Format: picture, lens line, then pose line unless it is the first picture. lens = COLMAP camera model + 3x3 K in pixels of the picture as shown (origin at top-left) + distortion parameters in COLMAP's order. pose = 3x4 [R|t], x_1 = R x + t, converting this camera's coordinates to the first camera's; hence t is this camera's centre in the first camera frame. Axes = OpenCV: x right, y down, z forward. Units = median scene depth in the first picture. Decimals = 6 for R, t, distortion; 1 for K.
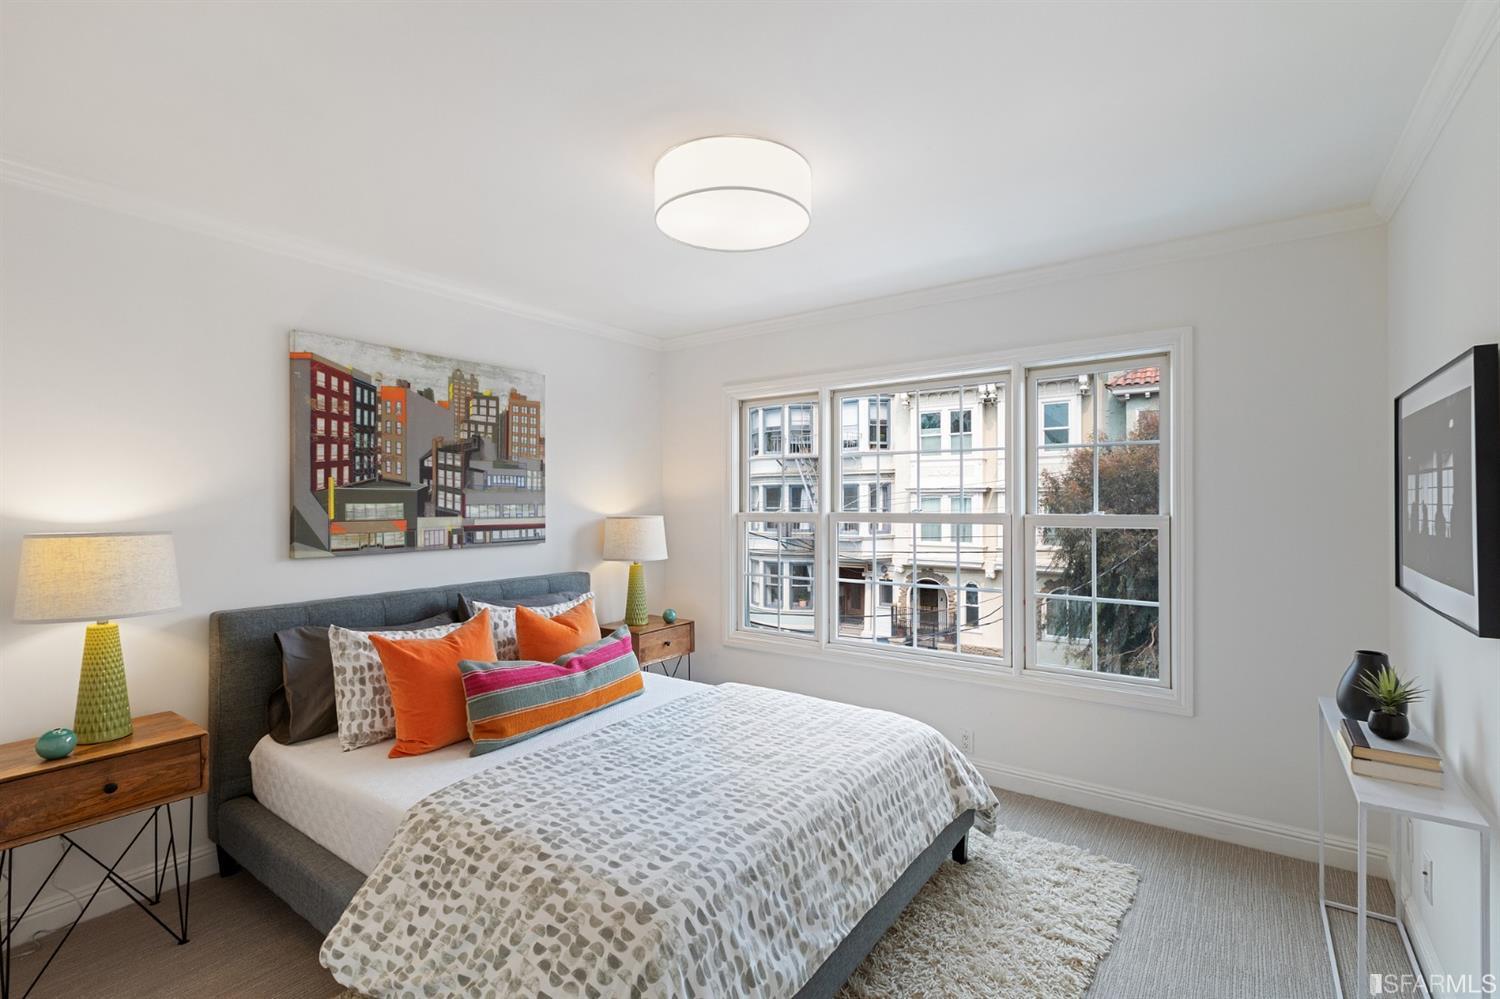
lens RADIAL K [[681.4, 0, 736.5], [0, 681.4, 502.7], [0, 0, 1]] dist [-0.000279, -0.000443]
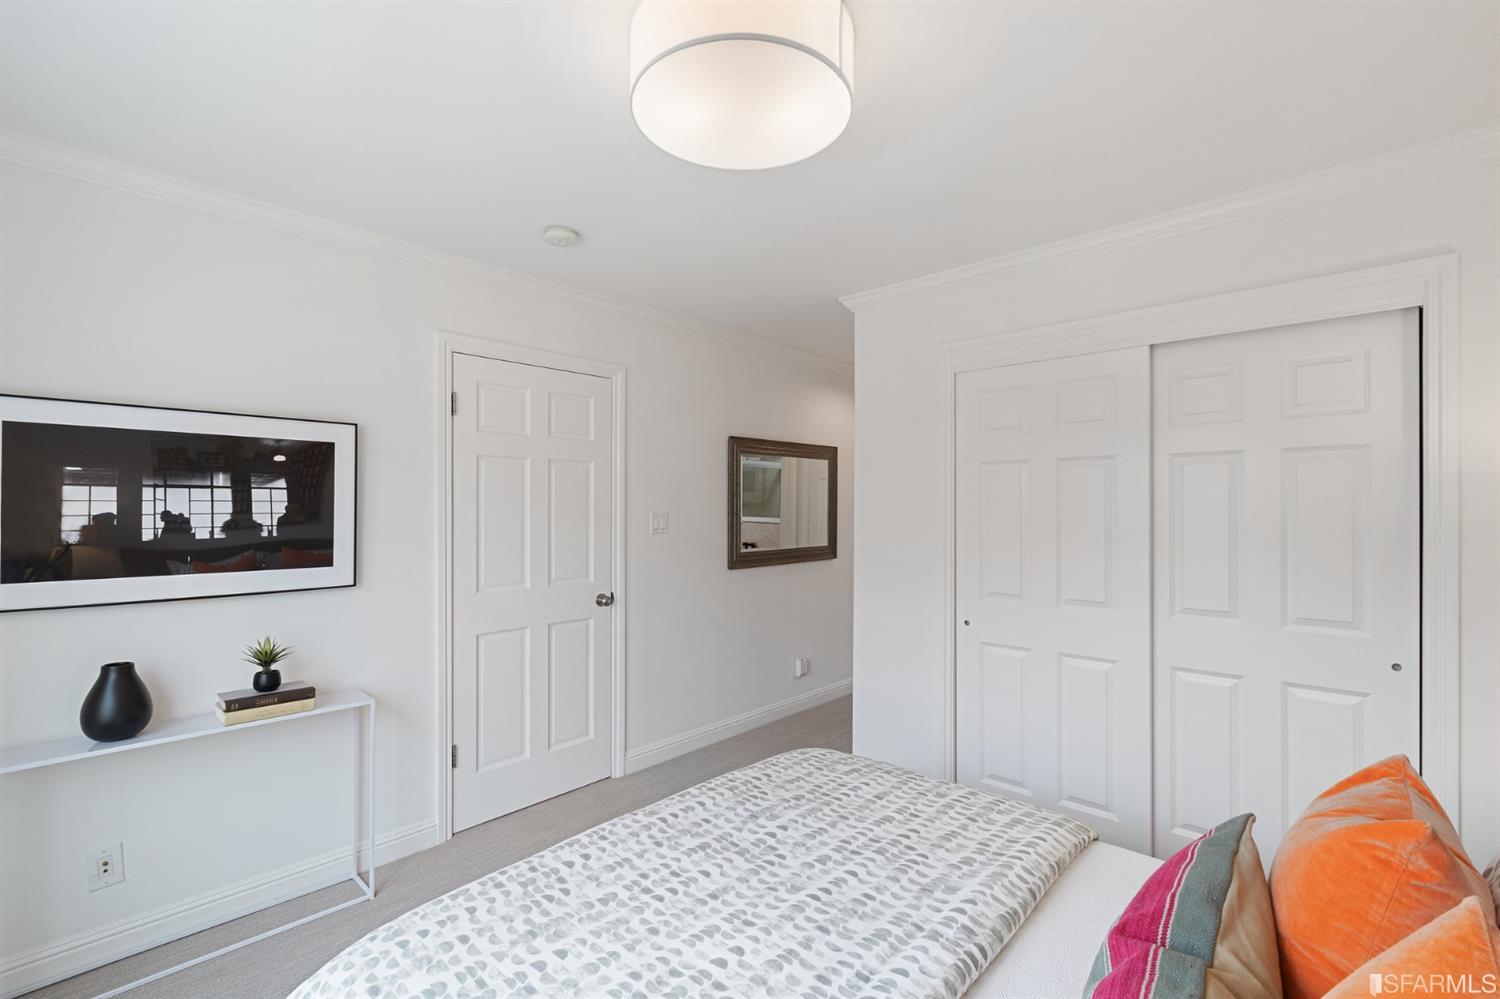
lens RADIAL K [[681.4, 0, 736.0], [0, 681.4, 492.9], [0, 0, 1]] dist [-0.000279, -0.000443]
pose [[-0.991583, 0.007873, 0.129233, -0.064165], [0.006025, 0.999874, -0.014682, -0.007588], [-0.129332, -0.013779, -0.991506, 1.224836]]
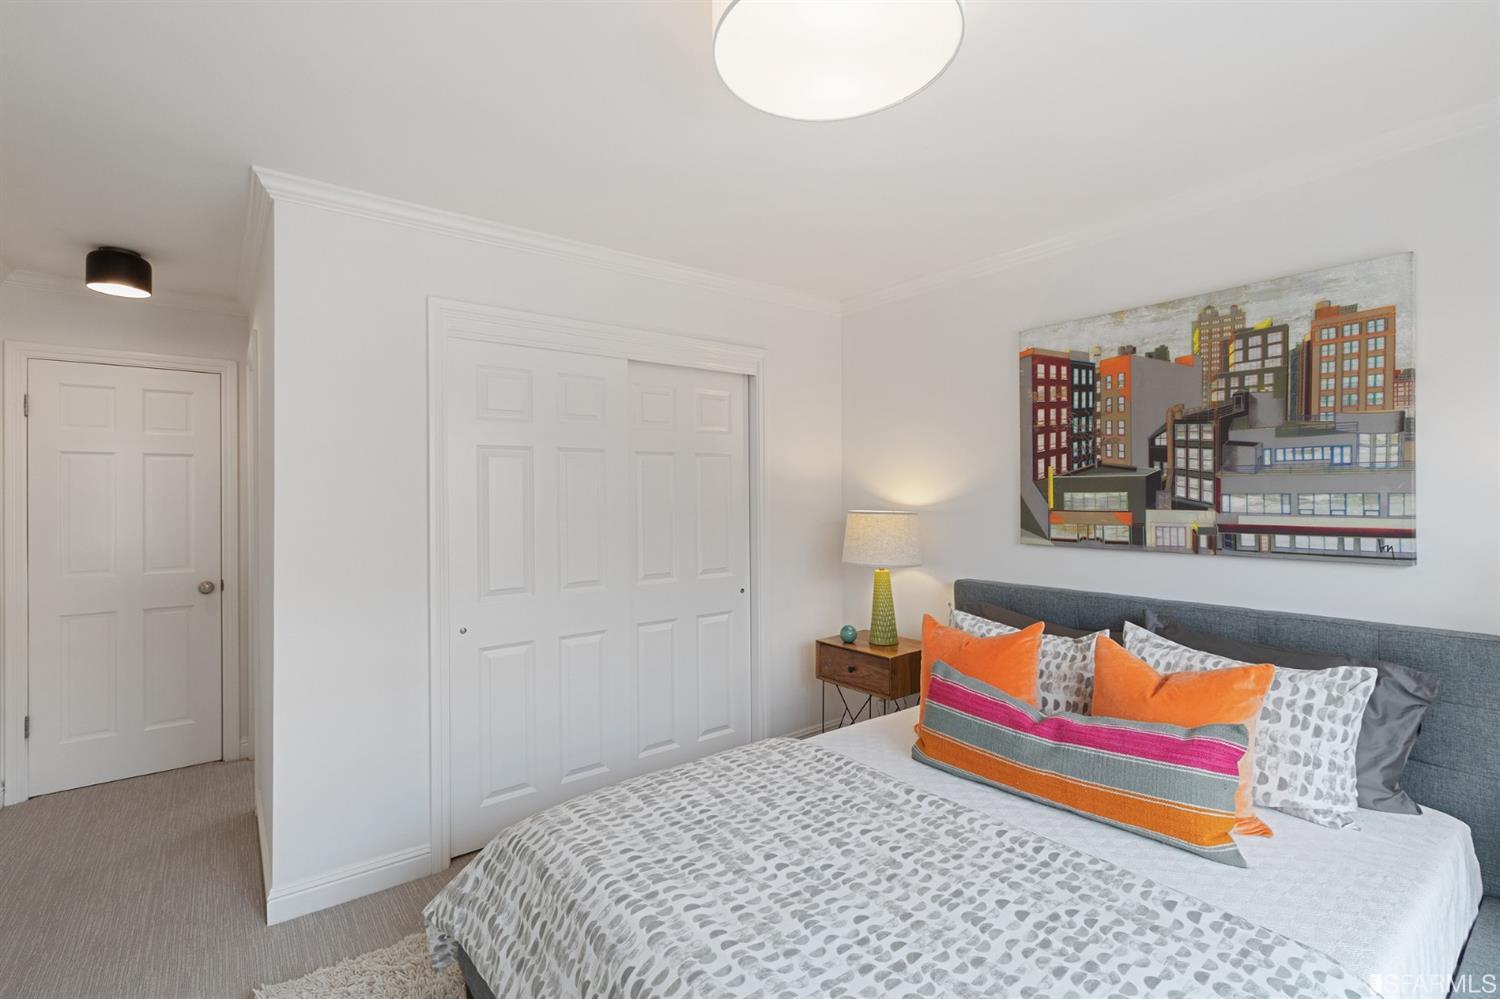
lens RADIAL K [[681.4, 0, 759.8], [0, 681.4, 496.4], [0, 0, 1]] dist [-0.000279, -0.000443]
pose [[-0.266986, 0.012221, -0.963623, 0.446086], [0.008422, 0.999911, 0.010348, -0.006493], [0.963664, -0.005352, -0.267065, 0.787746]]
